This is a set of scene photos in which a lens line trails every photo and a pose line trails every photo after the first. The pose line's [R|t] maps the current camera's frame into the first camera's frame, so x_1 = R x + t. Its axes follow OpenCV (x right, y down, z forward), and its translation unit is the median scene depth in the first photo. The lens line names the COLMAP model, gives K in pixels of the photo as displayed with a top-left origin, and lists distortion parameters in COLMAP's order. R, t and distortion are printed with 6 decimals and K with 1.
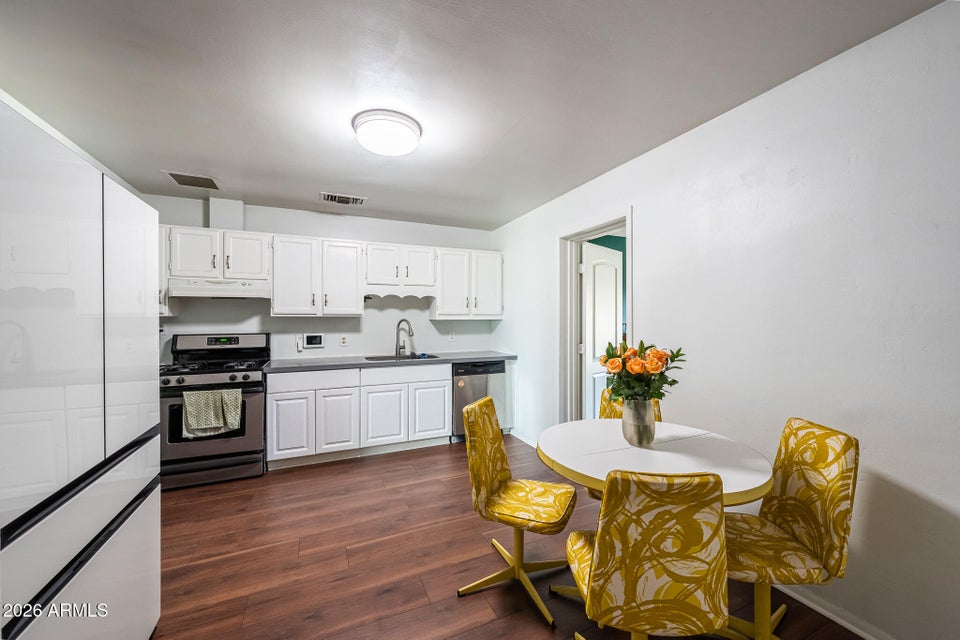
lens RADIAL K [[377.4, 0, 484.3], [0, 377.4, 318.9], [0, 0, 1]] dist [-0.007675, 0.000415]
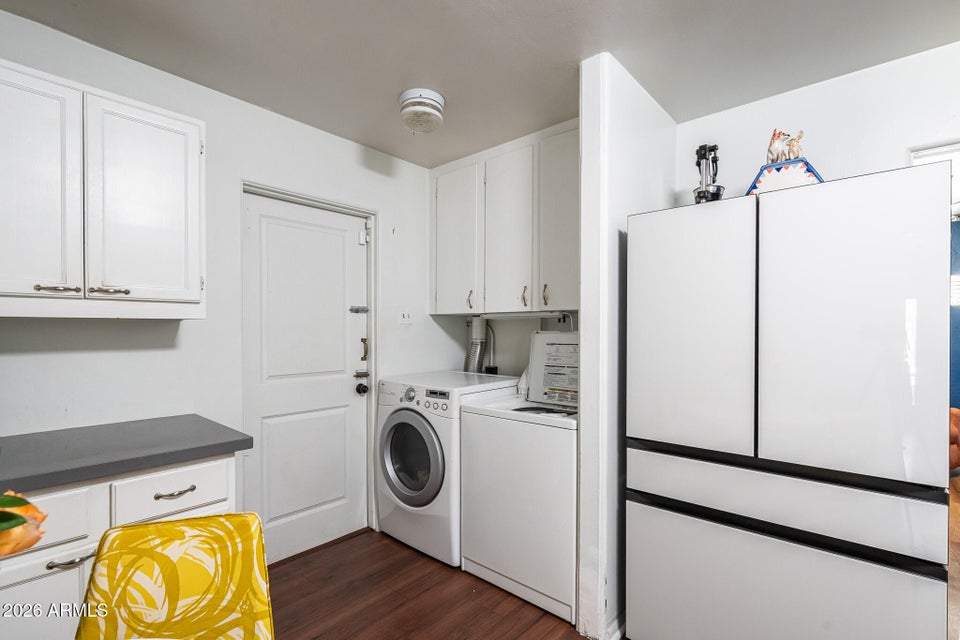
lens RADIAL K [[440.2, 0, 478.0], [0, 440.2, 333.5], [0, 0, 1]] dist [-0.004534, 0.000408]
pose [[-0.914021, 0.004572, -0.405640, 0.085712], [0.001435, 0.999967, 0.008037, 0.000560], [0.405663, 0.006764, -0.913998, 0.632292]]
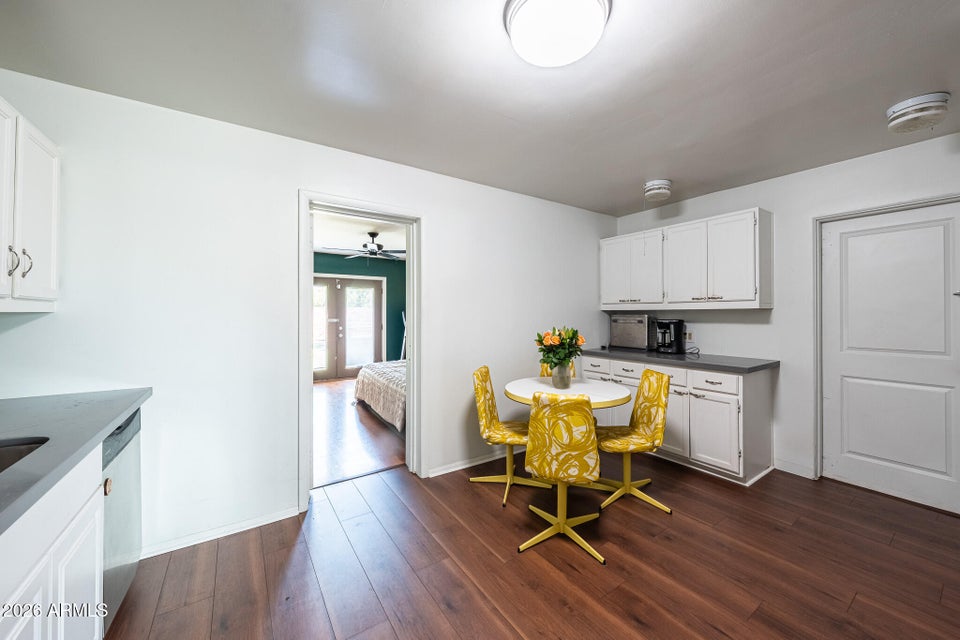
lens RADIAL K [[350.6, 0, 490.2], [0, 350.6, 314.0], [0, 0, 1]] dist [-0.001063, 0.000389]
pose [[-0.180351, 0.000970, 0.983602, -0.528865], [0.002388, 0.999997, -0.000548, -0.001018], [-0.983599, 0.002250, -0.180352, 0.780786]]
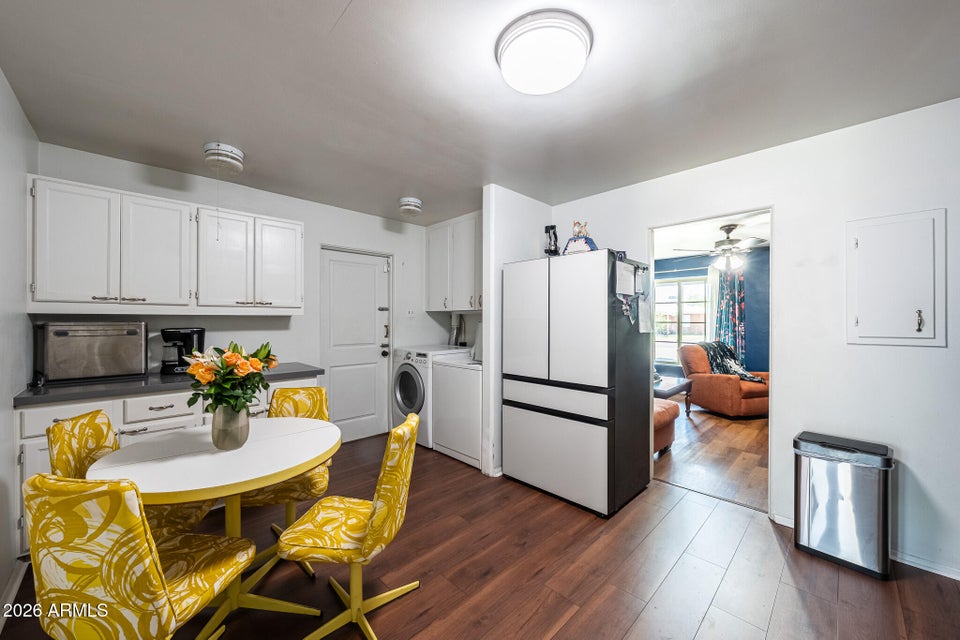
lens RADIAL K [[360.7, 0, 477.1], [0, 360.7, 318.8], [0, 0, 1]] dist [-0.002523, -0.000231]
pose [[-0.944778, 0.000707, -0.327711, 0.054047], [0.002003, 0.999991, -0.003619, -0.000161], [0.327706, -0.004076, -0.944771, 1.029291]]
